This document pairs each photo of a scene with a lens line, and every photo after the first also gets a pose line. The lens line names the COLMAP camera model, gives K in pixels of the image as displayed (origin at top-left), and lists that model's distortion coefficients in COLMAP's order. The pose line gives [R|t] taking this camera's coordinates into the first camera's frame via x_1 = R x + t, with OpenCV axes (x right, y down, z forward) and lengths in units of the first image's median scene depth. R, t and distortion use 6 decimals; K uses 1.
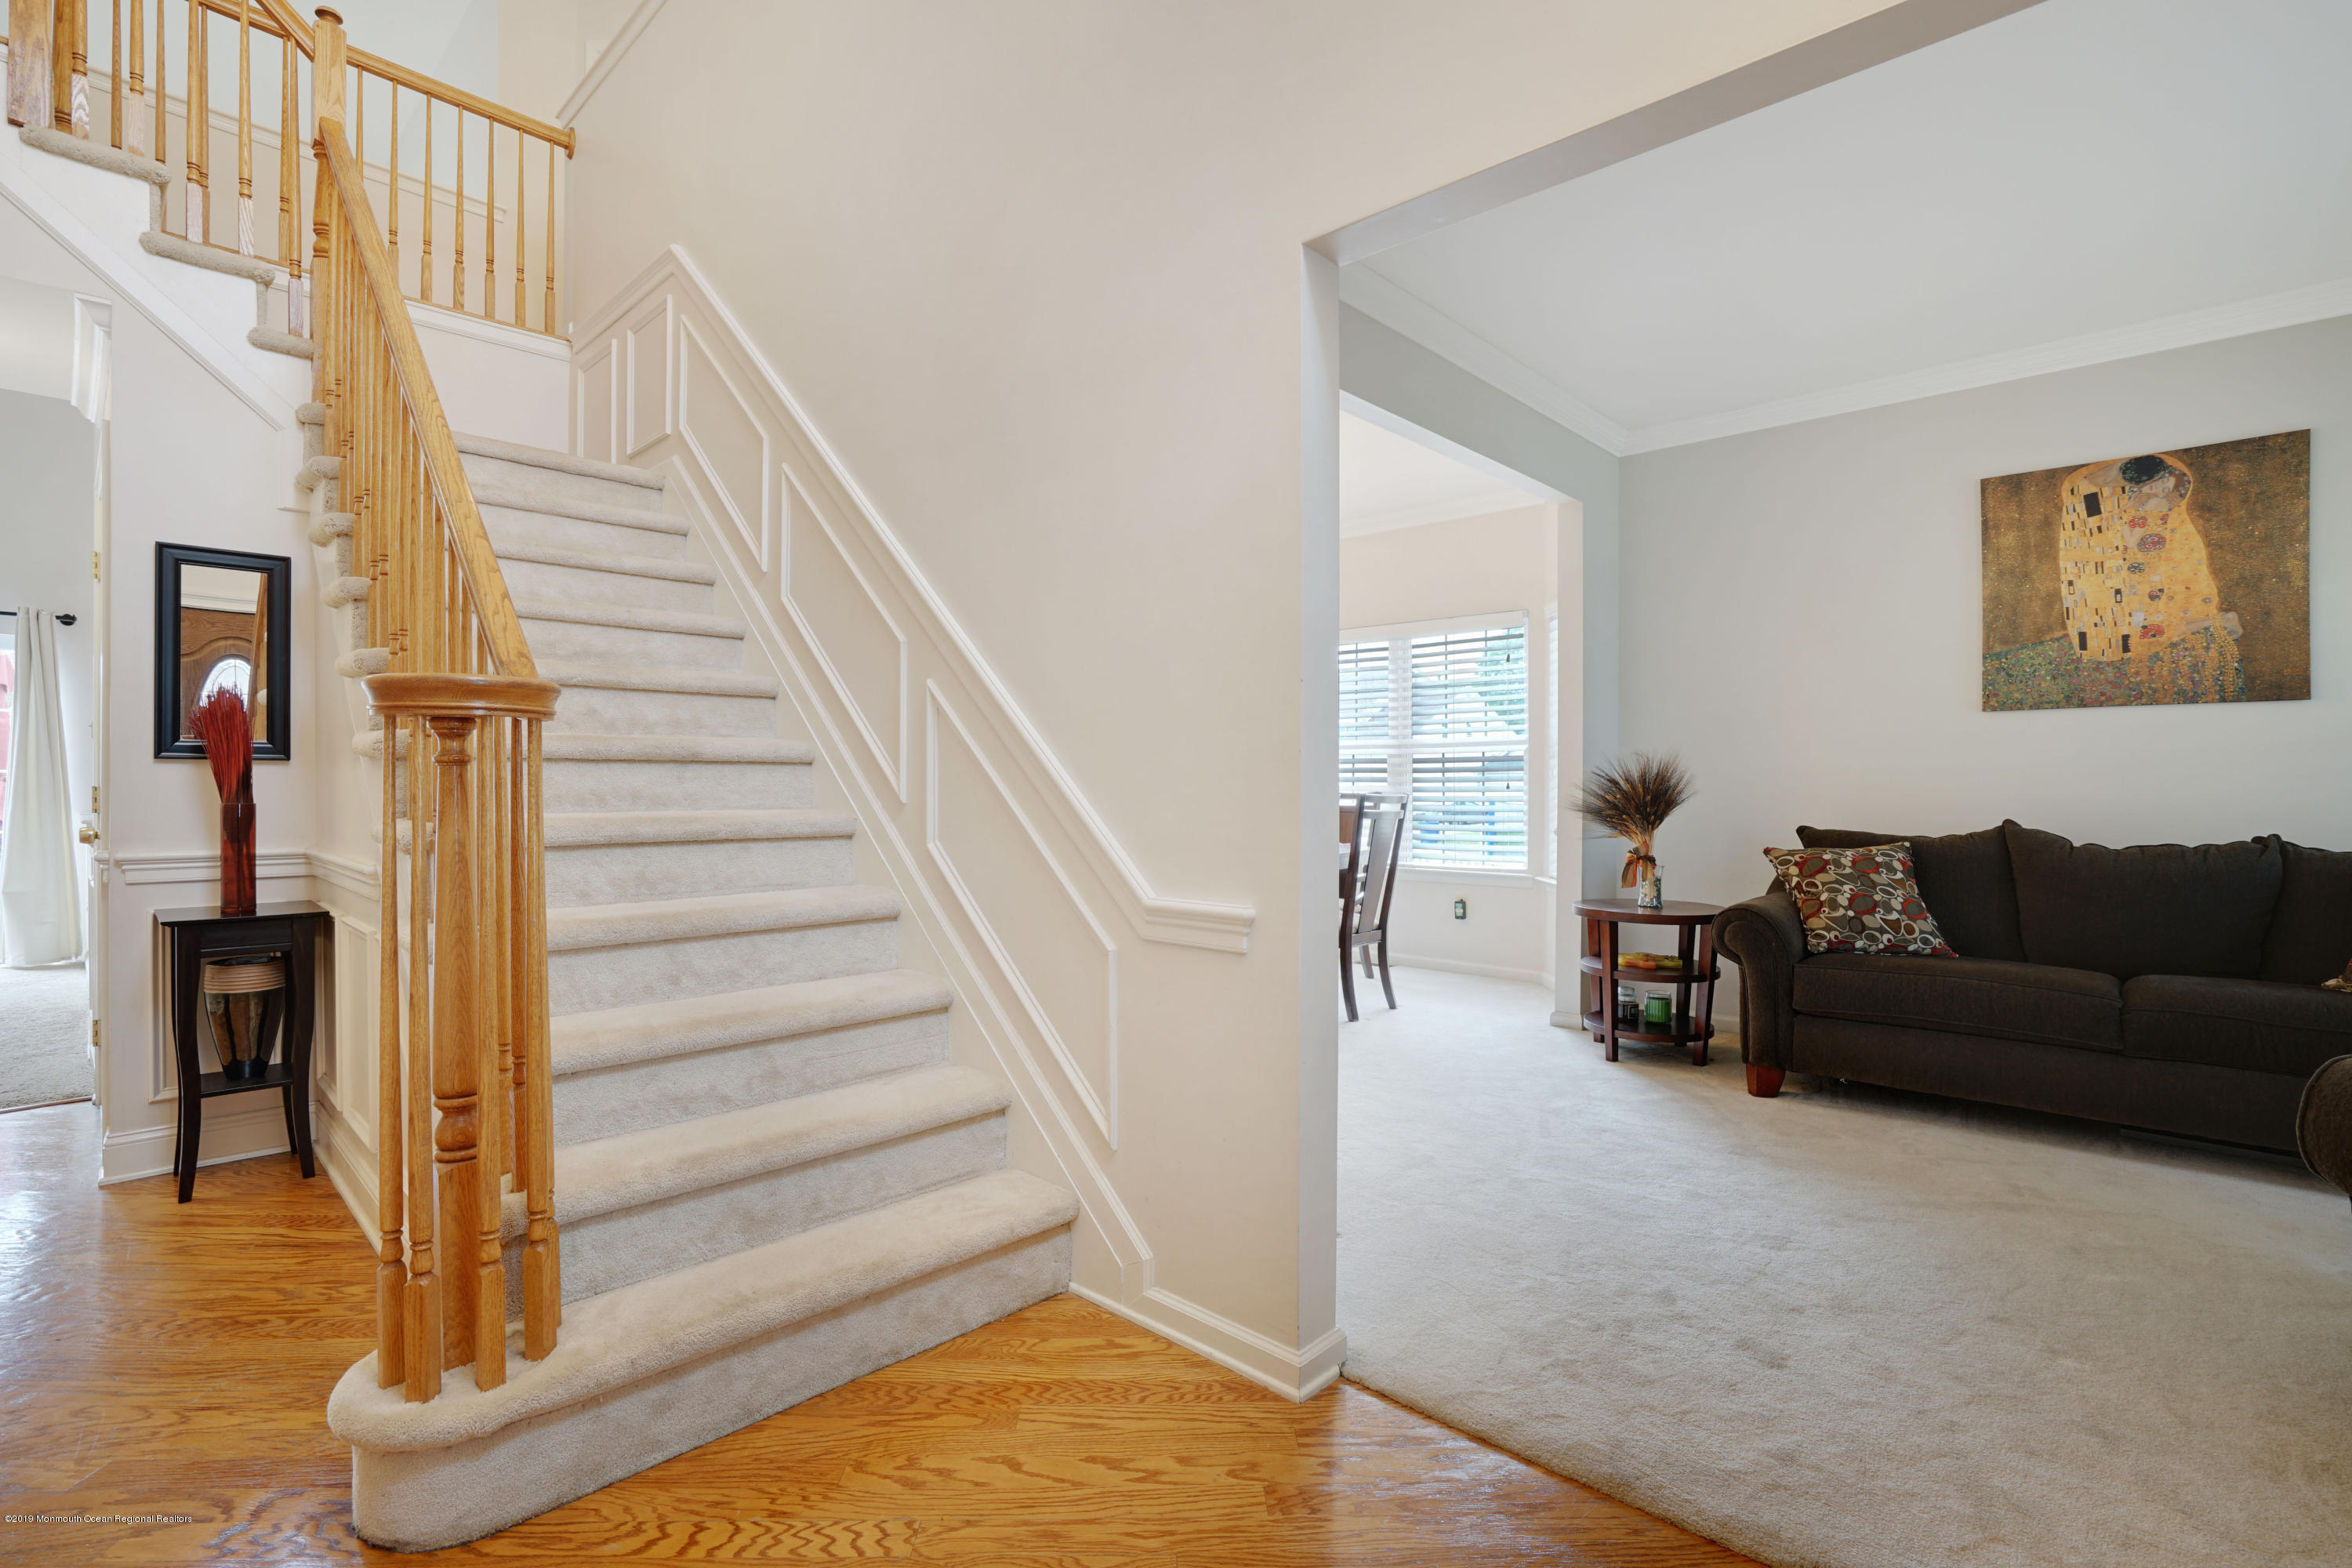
lens RADIAL K [[1105.0, 0, 1186.9], [0, 1105.0, 776.7], [0, 0, 1]] dist [-0.028899, 0.009747]
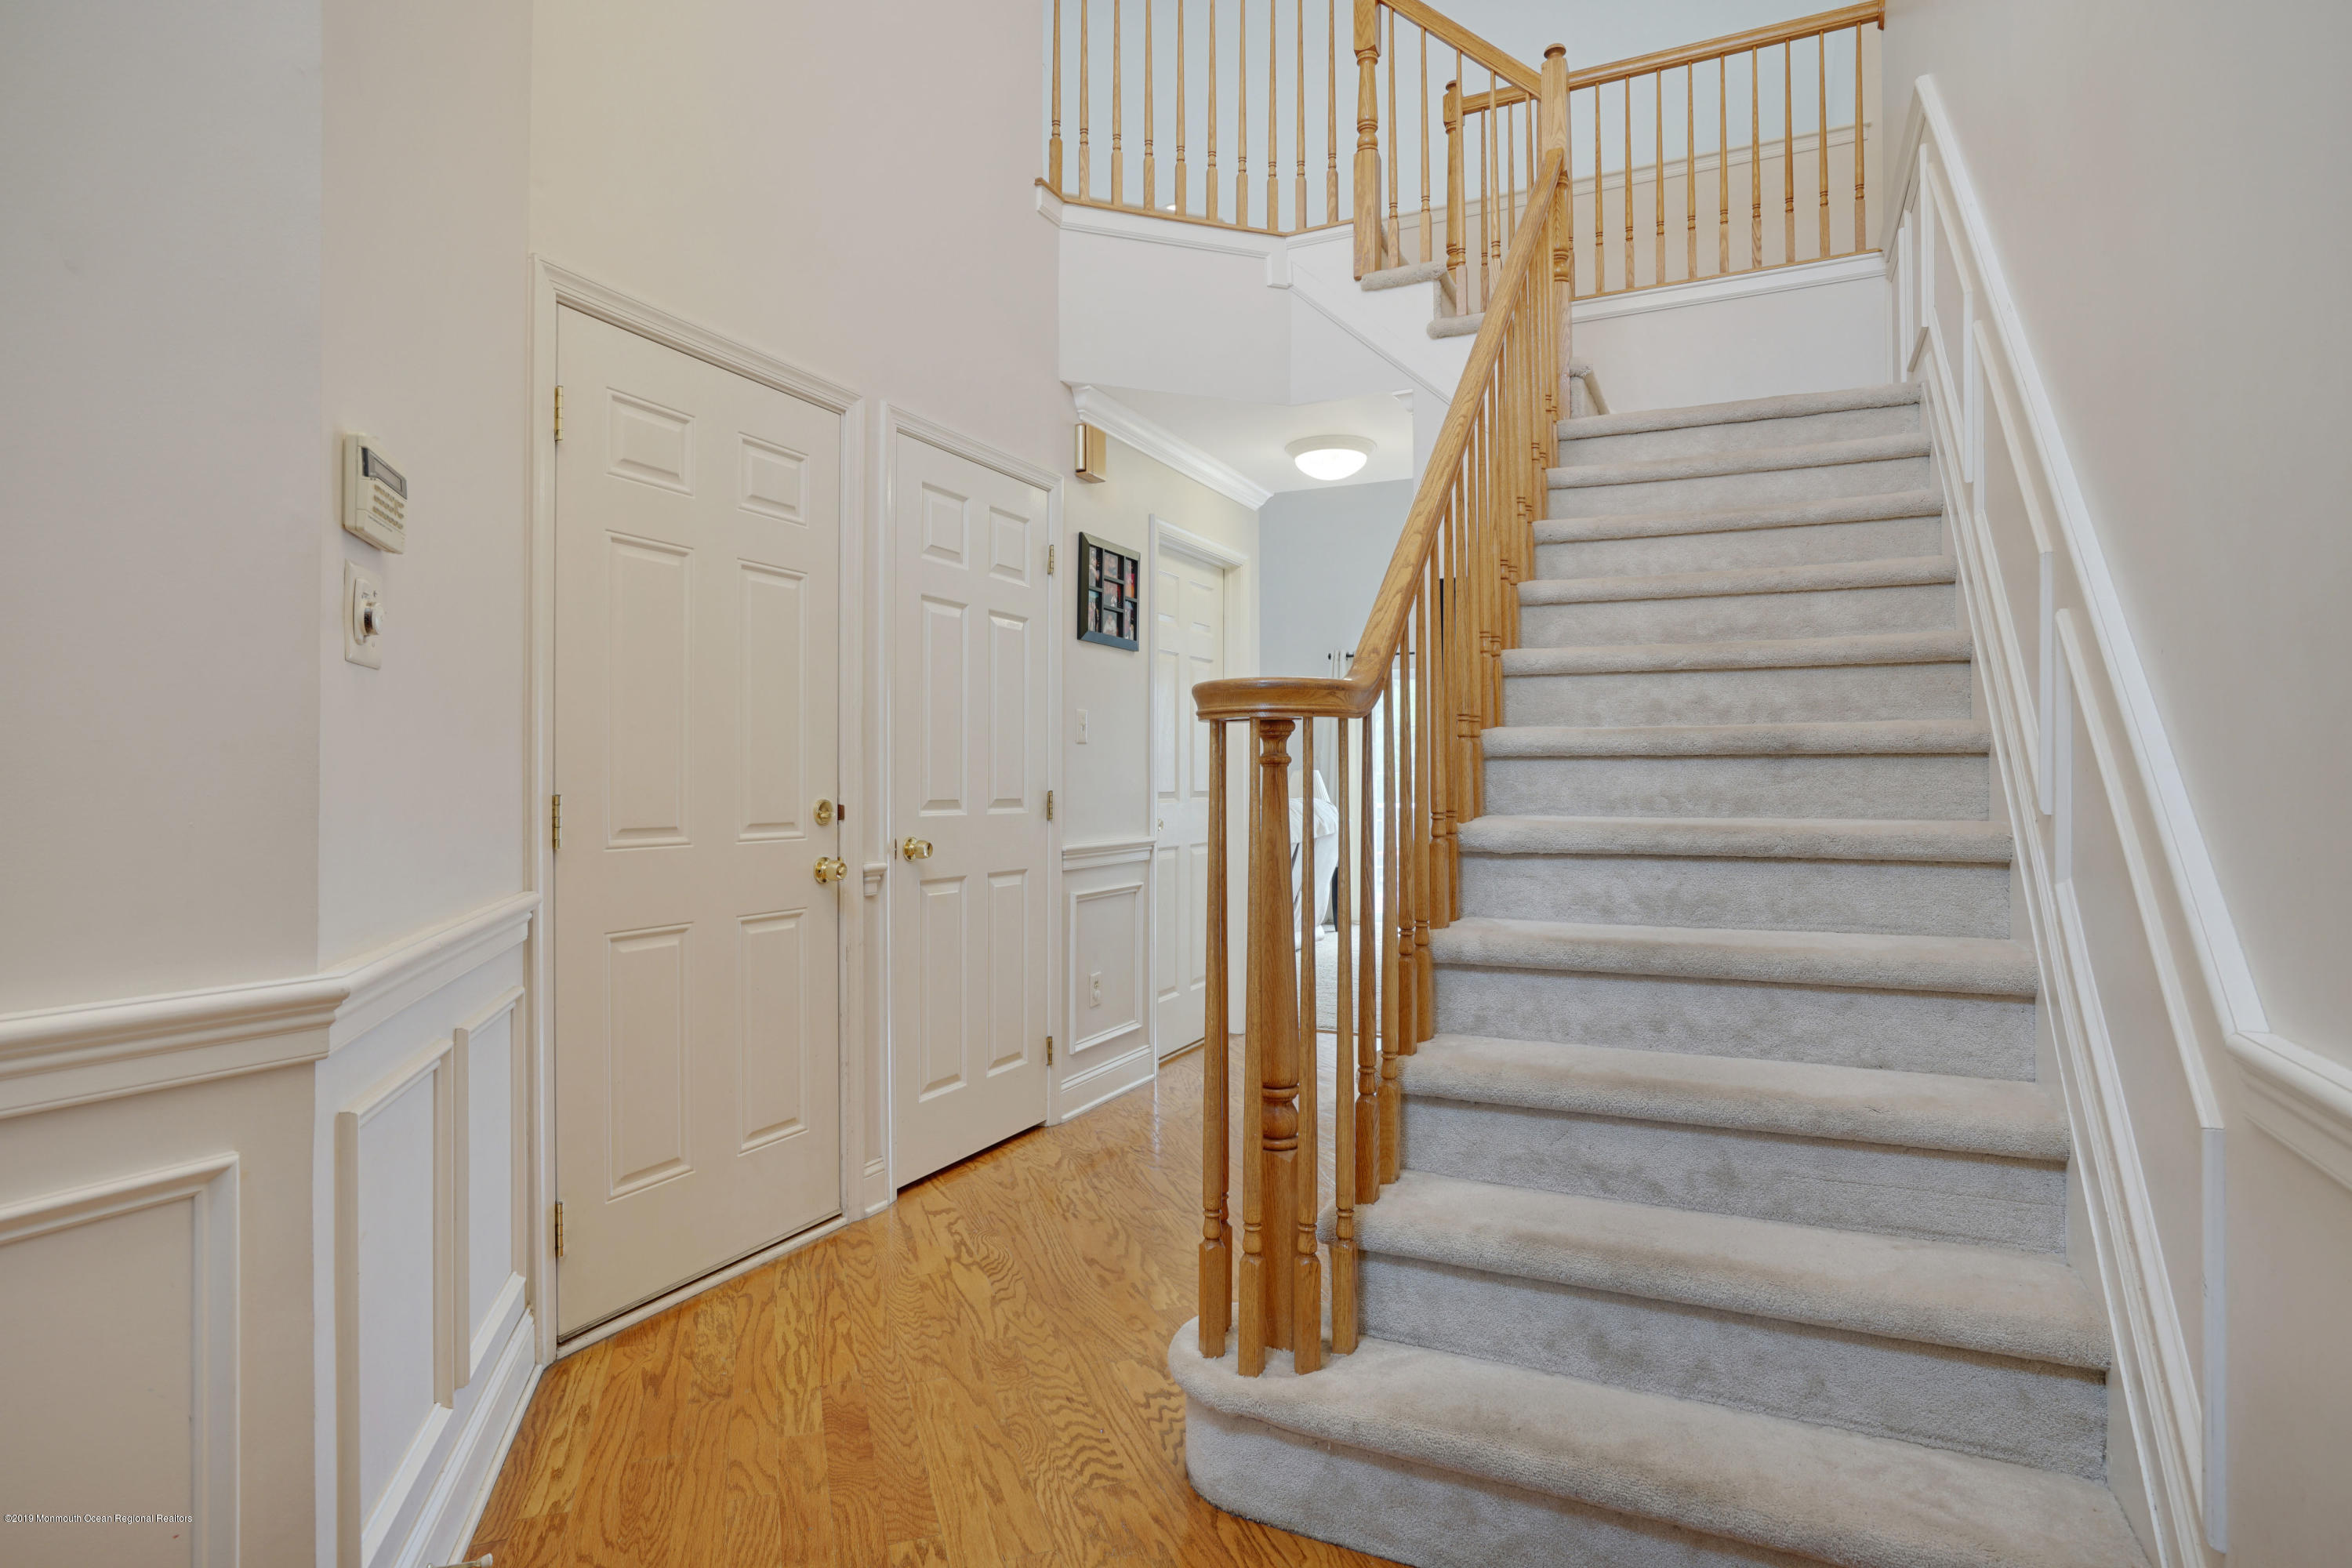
lens RADIAL K [[1229.2, 0, 1176.3], [0, 1229.2, 780.2], [0, 0, 1]] dist [-0.018334, 0.003605]
pose [[0.297388, -0.005640, -0.954740, 0.288155], [0.007668, 0.999964, -0.003518, 0.004253], [0.954726, -0.006275, 0.297421, 0.390024]]
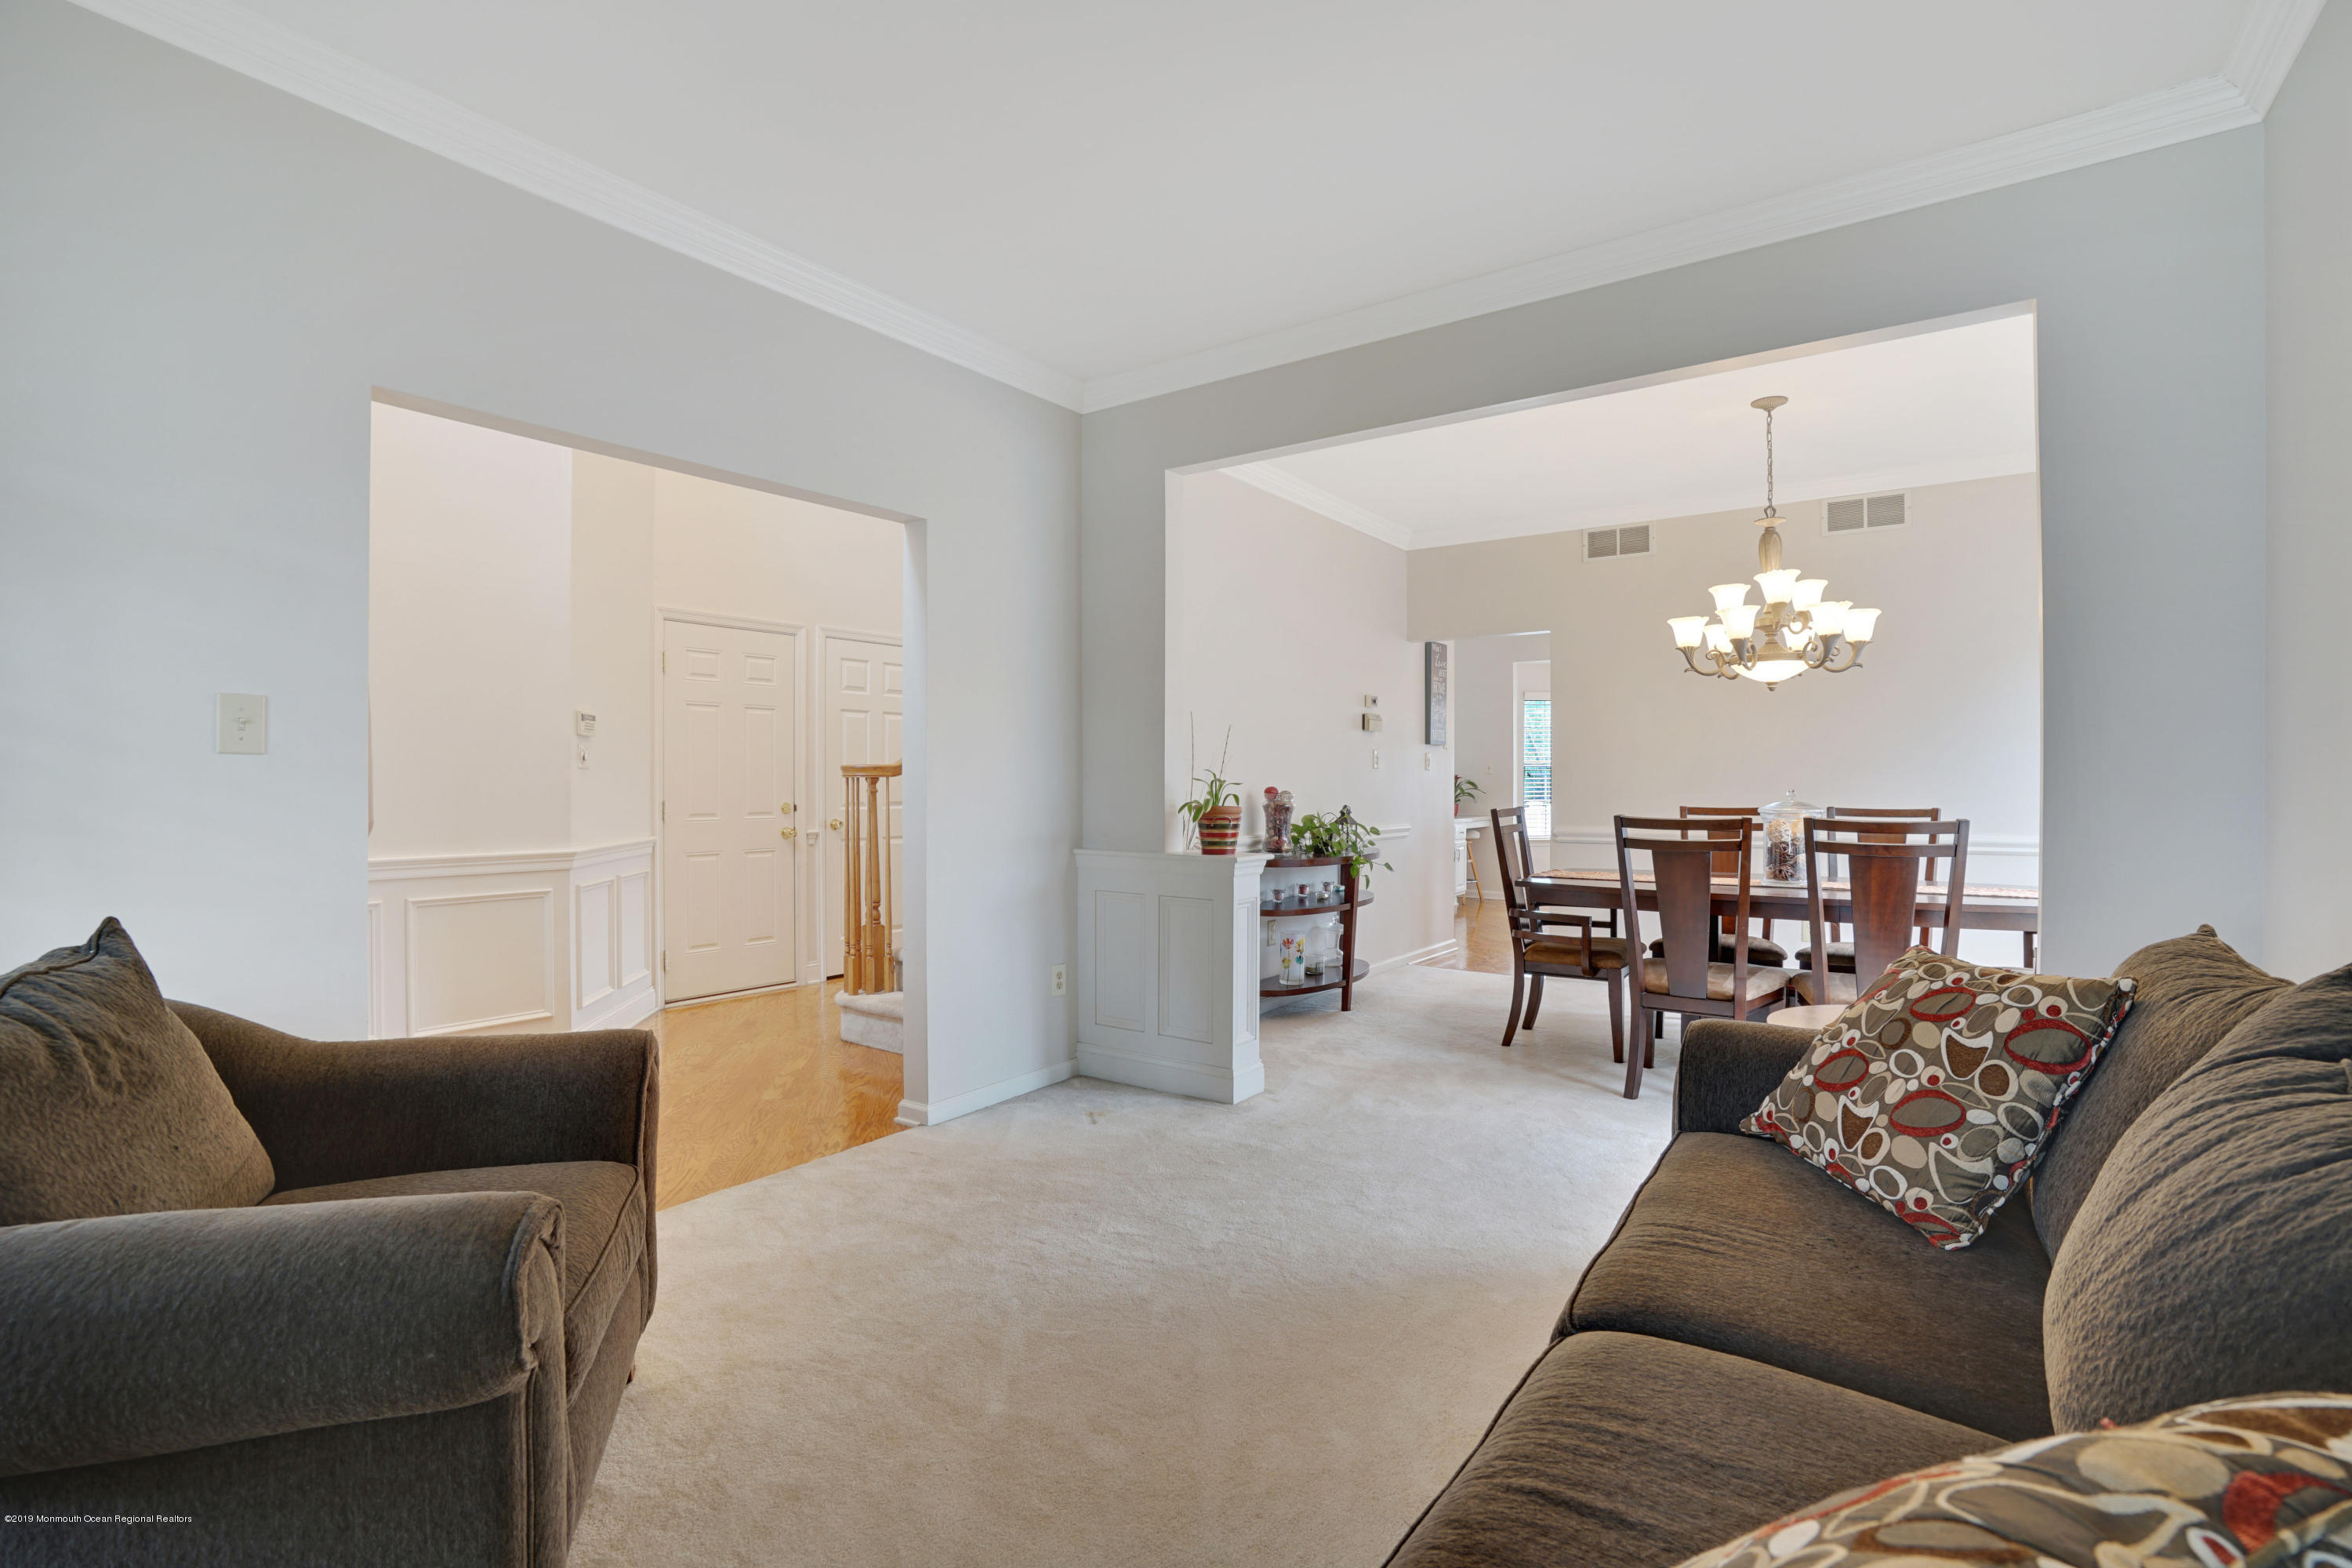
lens RADIAL K [[1105.0, 0, 1153.4], [0, 1105.0, 784.9], [0, 0, 1]] dist [-0.028899, 0.009747]
pose [[0.118778, 0.000125, -0.992921, 1.646834], [0.006950, 0.999975, 0.000957, -0.020537], [0.992897, -0.007014, 0.118774, 0.954959]]
